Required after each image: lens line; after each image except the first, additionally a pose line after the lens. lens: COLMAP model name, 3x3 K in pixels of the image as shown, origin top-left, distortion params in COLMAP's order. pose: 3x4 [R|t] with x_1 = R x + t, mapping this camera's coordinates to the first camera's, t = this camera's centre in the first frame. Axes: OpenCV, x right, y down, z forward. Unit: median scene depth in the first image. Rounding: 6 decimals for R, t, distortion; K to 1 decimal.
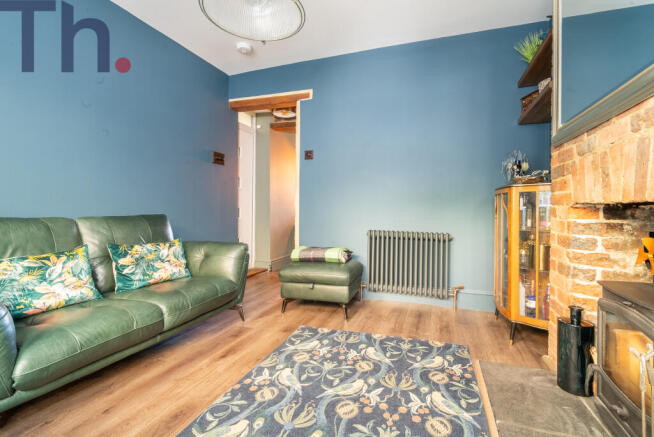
lens RADIAL K [[304.4, 0, 327.3], [0, 304.4, 216.3], [0, 0, 1]] dist [-0.003735, -0.001565]
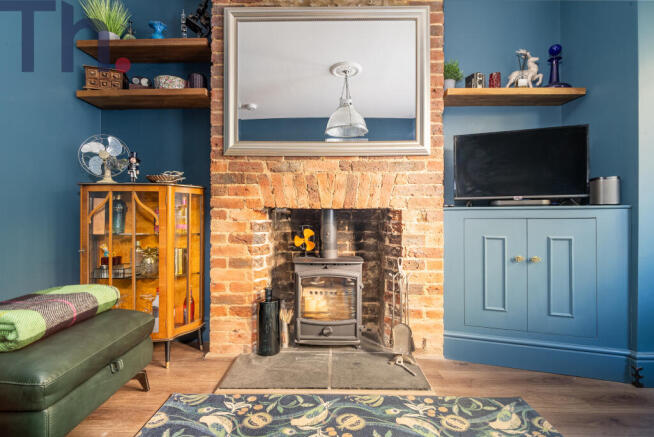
lens RADIAL K [[304.4, 0, 327.3], [0, 304.4, 216.3], [0, 0, 1]] dist [-0.003735, -0.001565]
pose [[-0.321946, 0.004442, 0.946748, -0.480813], [0.017716, 0.999842, 0.001334, -0.002969], [-0.946592, 0.017202, -0.321974, 1.152165]]
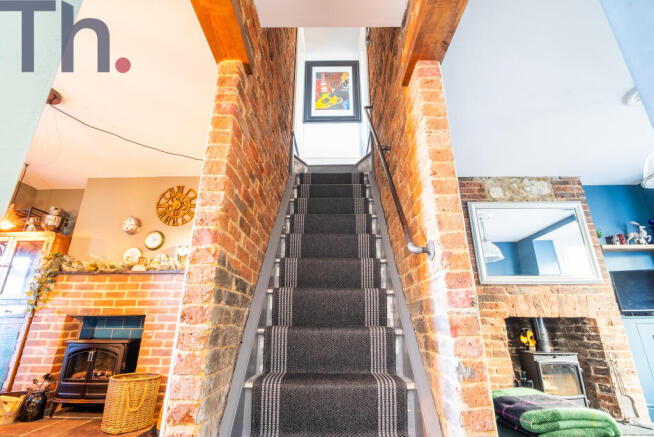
lens RADIAL K [[304.4, 0, 327.3], [0, 304.4, 216.3], [0, 0, 1]] dist [-0.003735, -0.001565]
pose [[-0.315650, 0.312021, 0.896107, -0.852050], [0.015033, 0.945914, -0.324069, -0.037053], [-0.948757, -0.088821, -0.303268, 2.825734]]
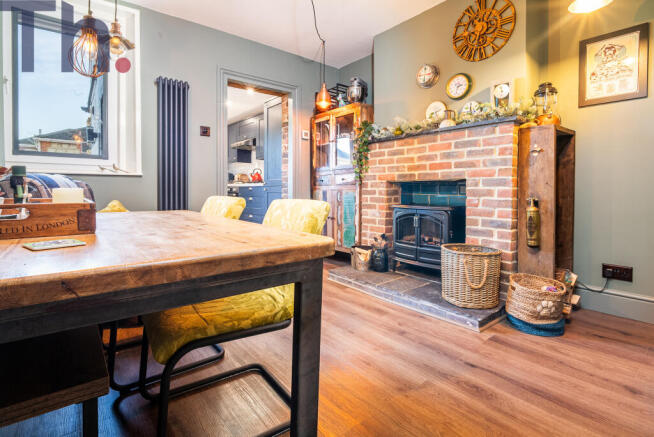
lens RADIAL K [[312.1, 0, 323.7], [0, 312.1, 194.9], [0, 0, 1]] dist [-0.000873, -0.000421]
pose [[0.514839, -0.009440, 0.857235, -0.327756], [0.007886, 0.999949, 0.006275, -0.021525], [-0.857251, 0.003529, 0.514887, 3.071723]]
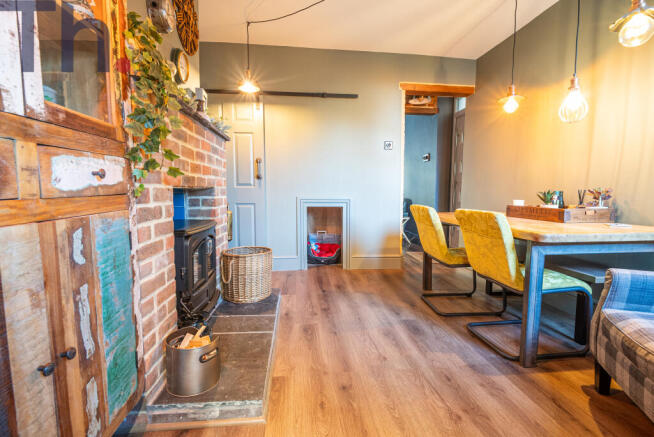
lens RADIAL K [[304.4, 0, 327.3], [0, 304.4, 216.3], [0, 0, 1]] dist [-0.003735, -0.001565]
pose [[-0.901838, 0.032470, -0.430853, 1.486316], [-0.011883, 0.994931, 0.099854, -0.100294], [0.431912, 0.095172, -0.896880, 4.759295]]
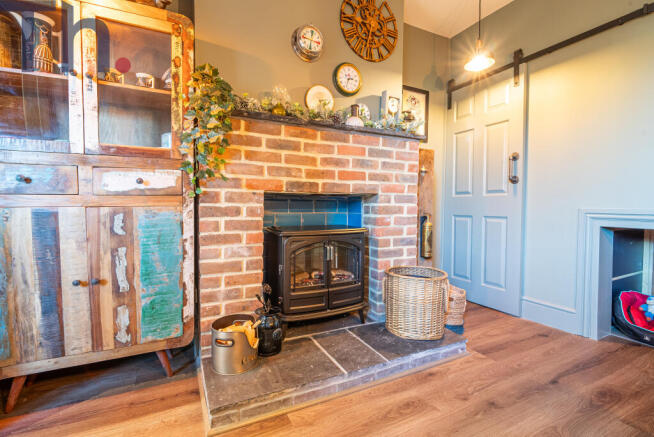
lens RADIAL K [[304.4, 0, 327.3], [0, 304.4, 216.3], [0, 0, 1]] dist [-0.003735, -0.001565]
pose [[-0.722872, -0.026562, 0.690471, 0.613824], [0.007322, 0.998910, 0.046094, -0.051799], [-0.690943, 0.038376, -0.721890, 4.345292]]
